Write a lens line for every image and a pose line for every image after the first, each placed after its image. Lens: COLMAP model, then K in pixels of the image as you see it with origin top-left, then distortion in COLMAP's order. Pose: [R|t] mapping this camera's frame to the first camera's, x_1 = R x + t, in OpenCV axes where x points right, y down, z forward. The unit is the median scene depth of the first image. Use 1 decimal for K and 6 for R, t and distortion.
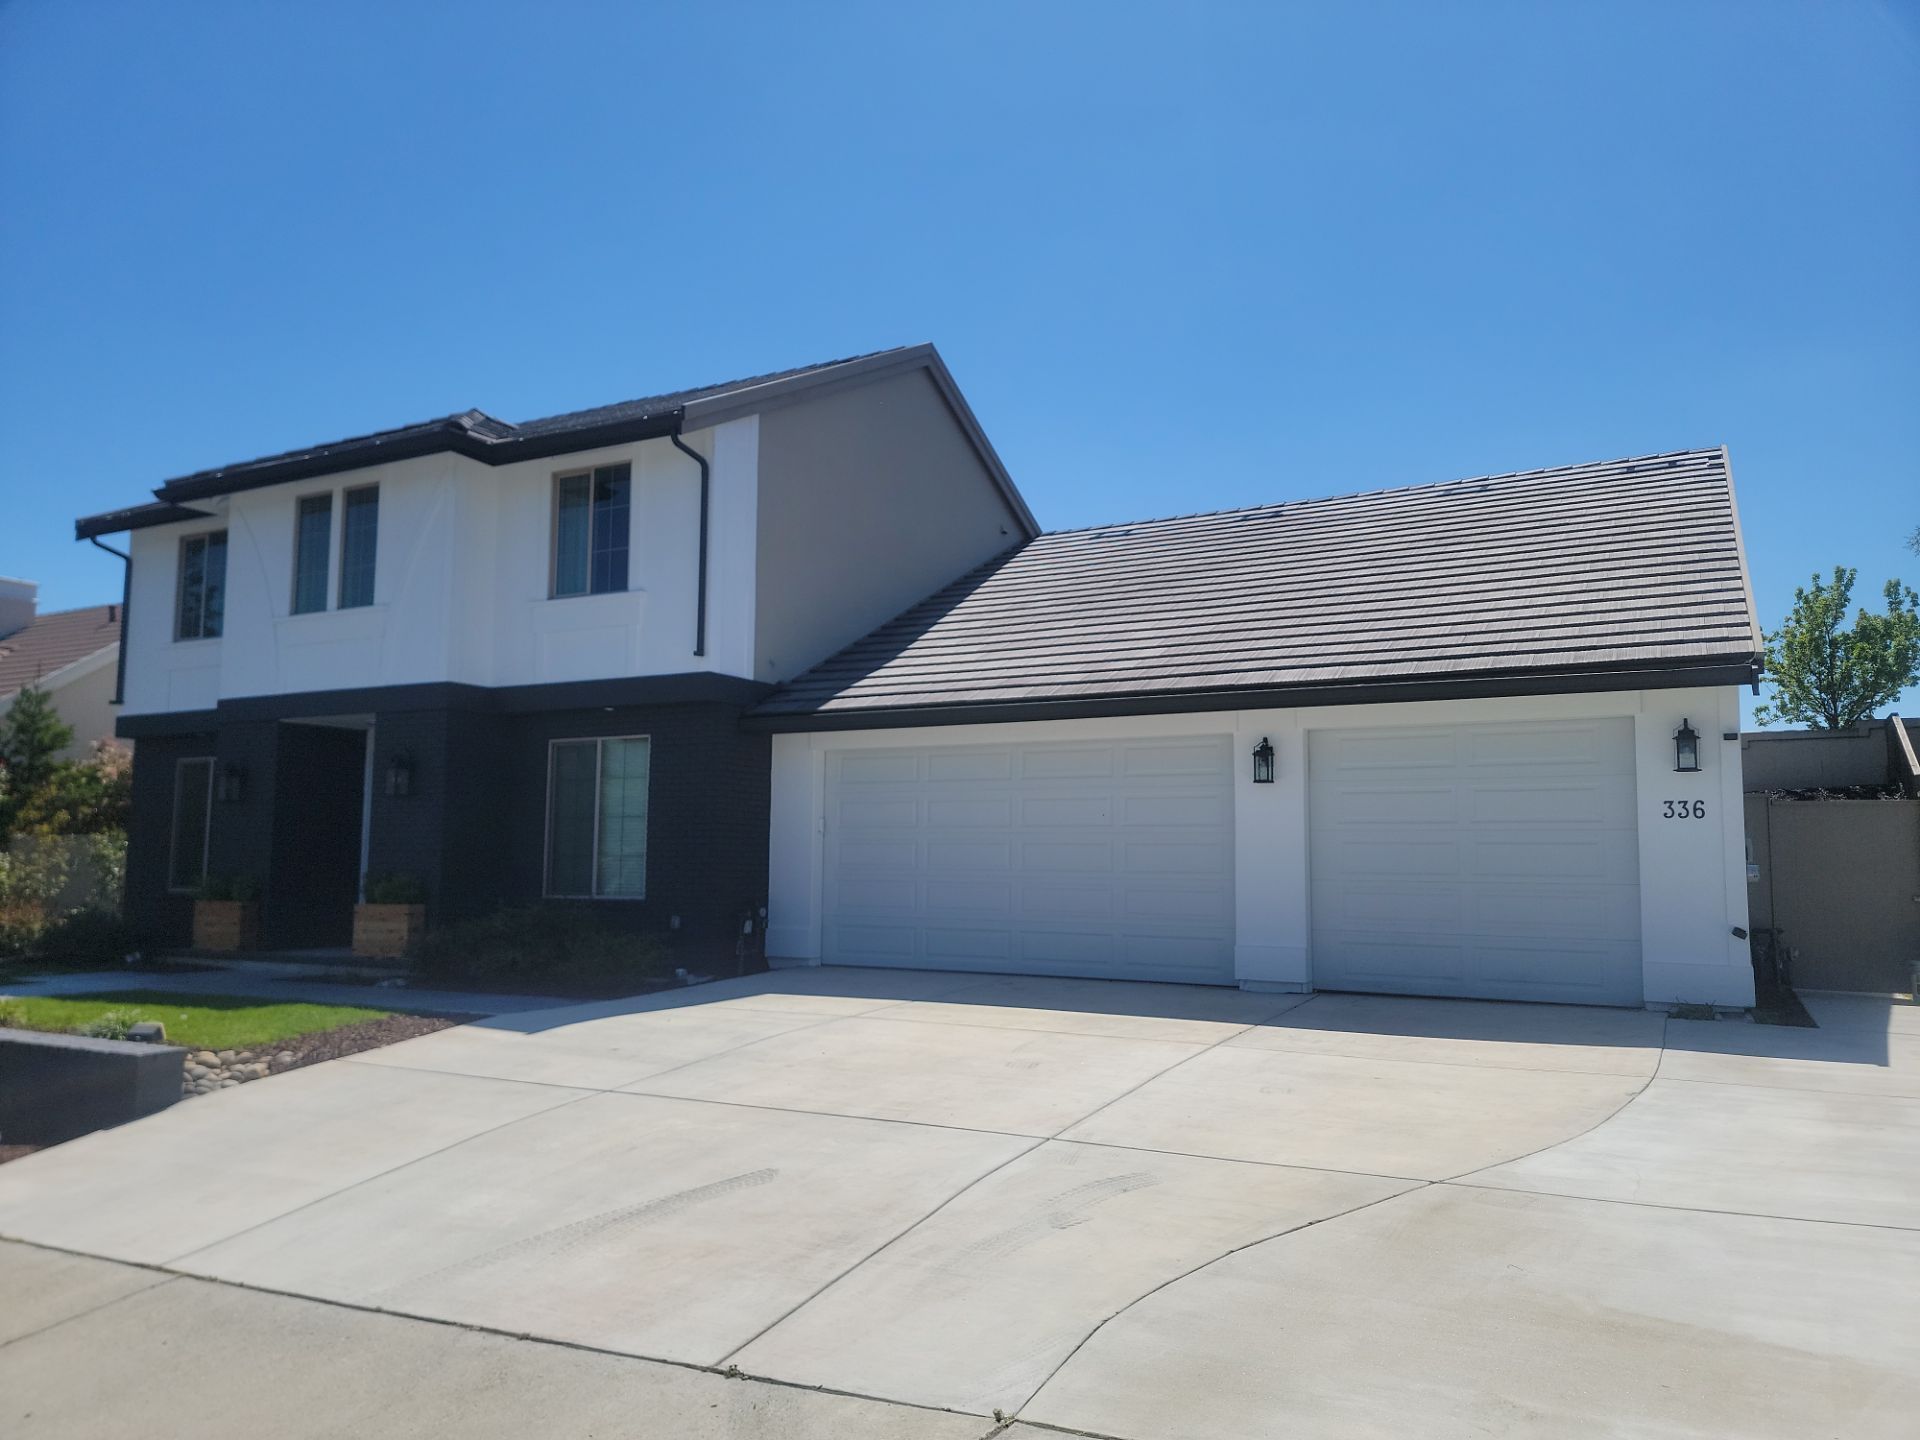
lens RADIAL K [[1430.2, 0, 960.0], [0, 1430.2, 720.0], [0, 0, 1]] dist [-0.000969, -0.000178]
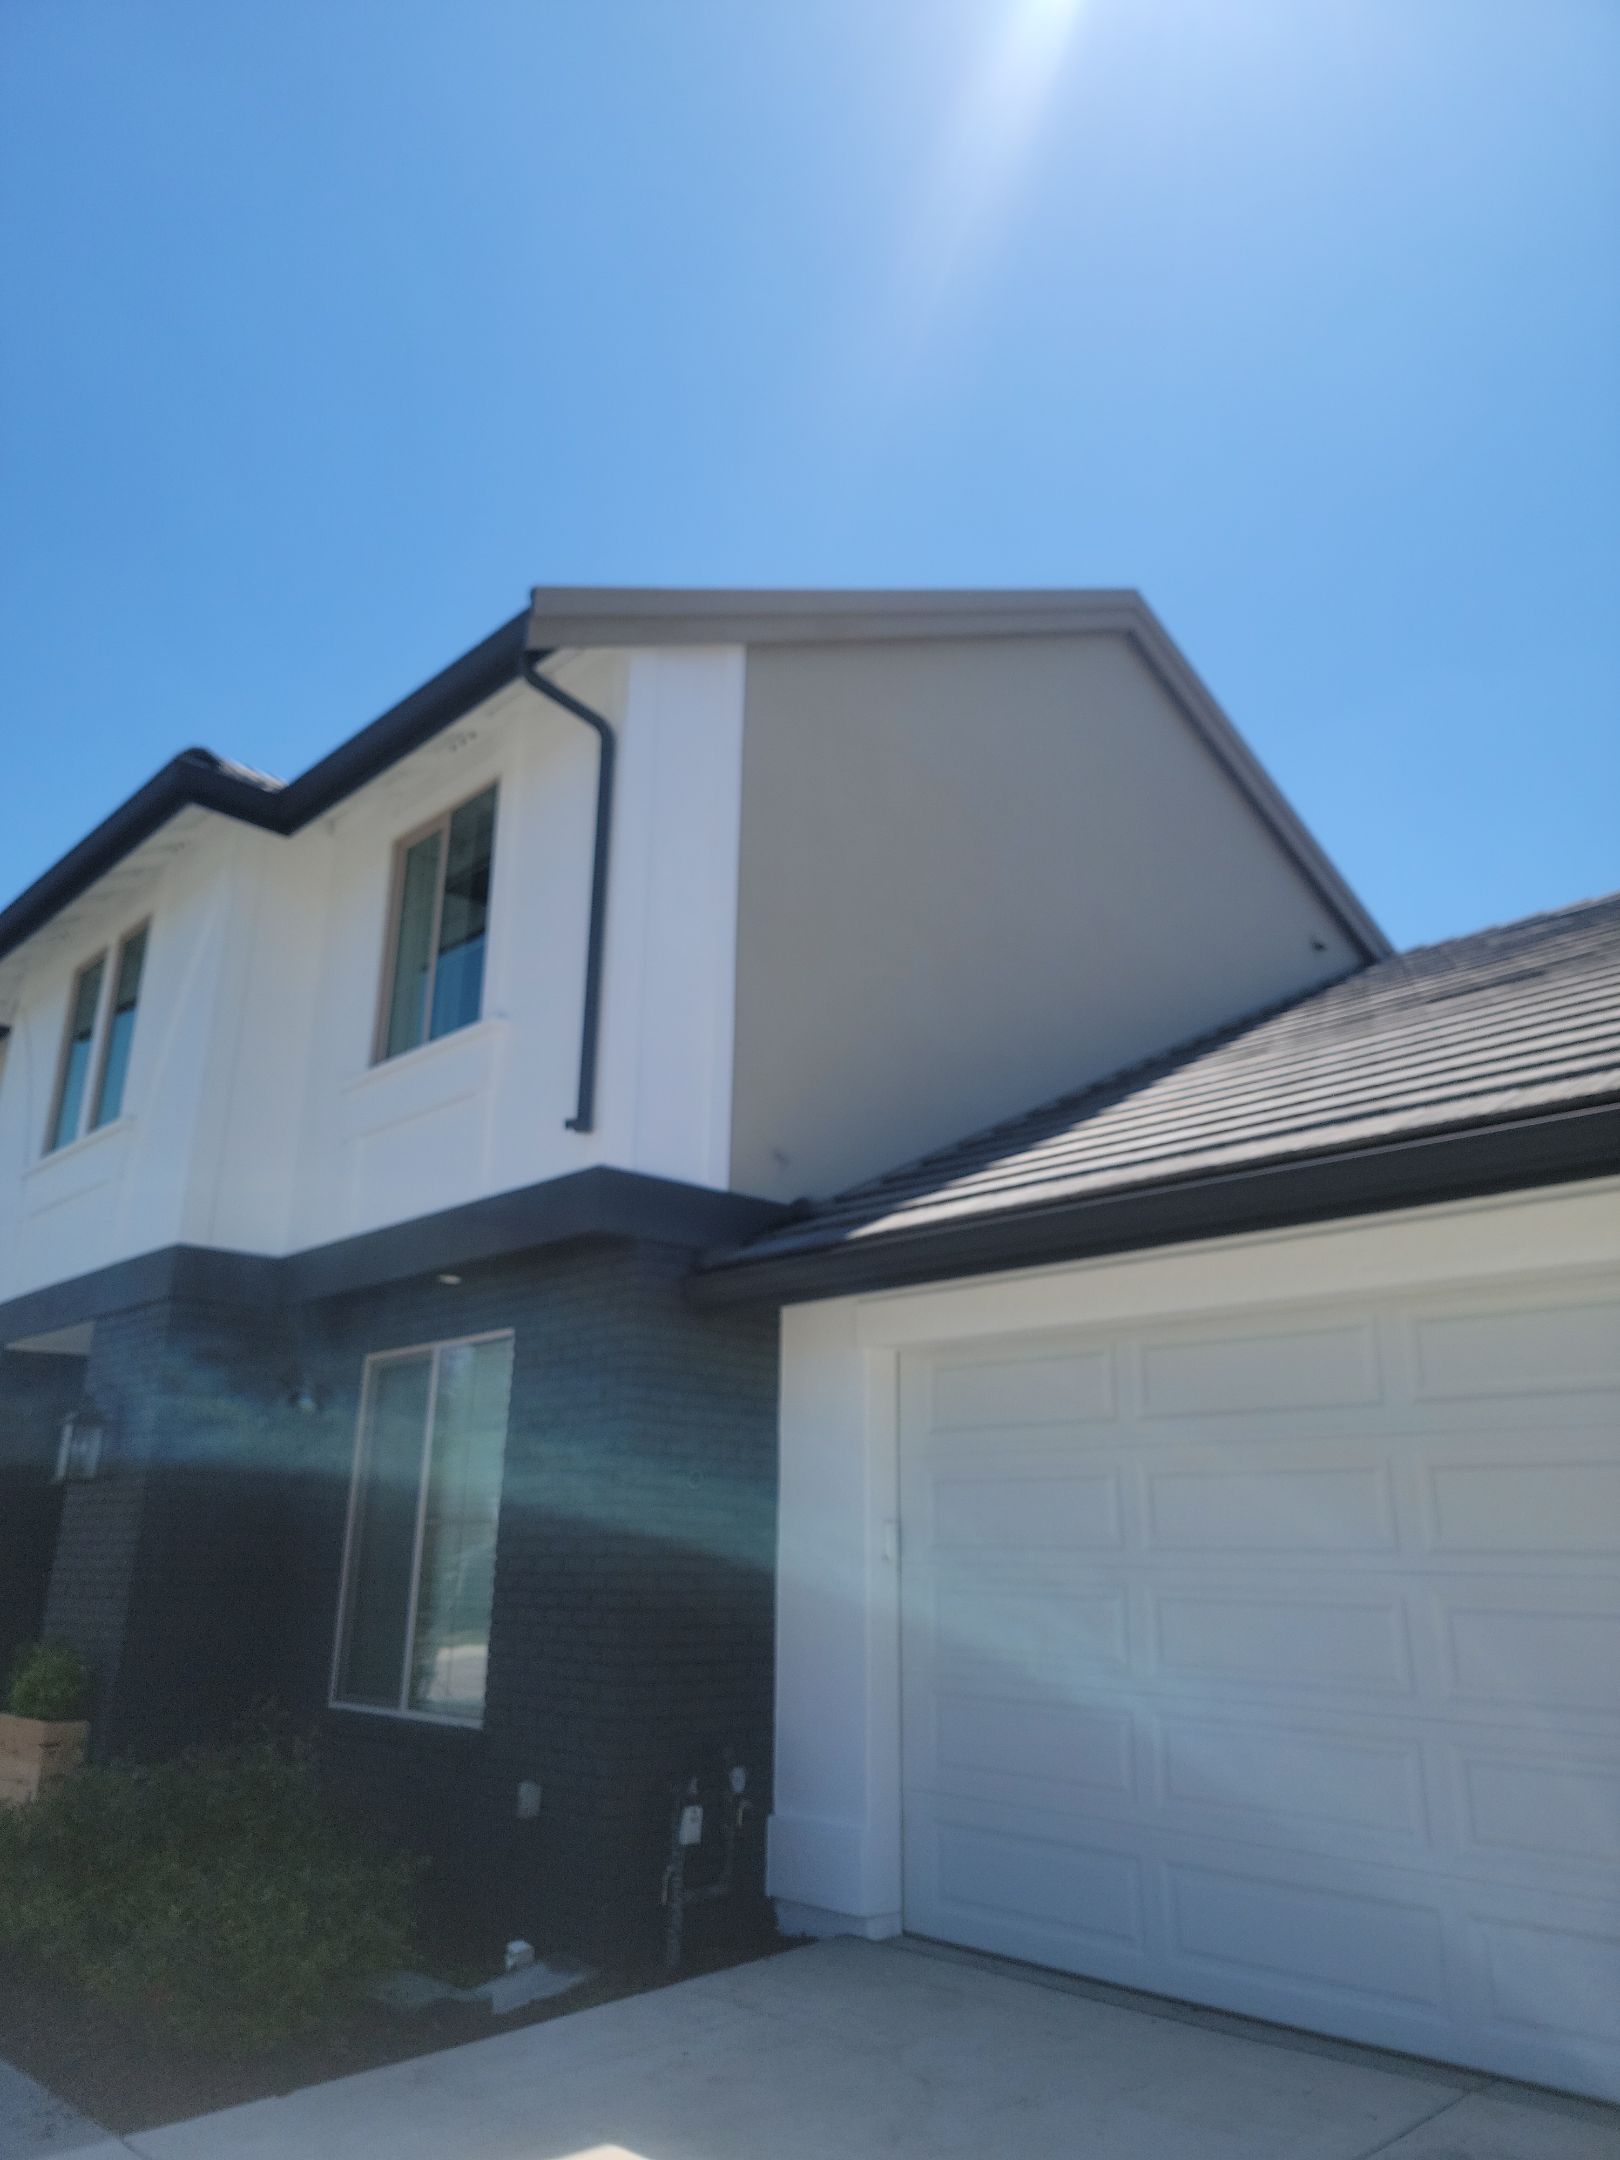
lens RADIAL K [[1432.4, 0, 840.2], [0, 1432.4, 1075.1], [0, 0, 1]] dist [0.008769, 0.001690]
pose [[0.948440, -0.099609, -0.300899, 0.022610], [0.031312, 0.974137, -0.223779, 0.036223], [0.315408, 0.202819, 0.927029, 0.597032]]
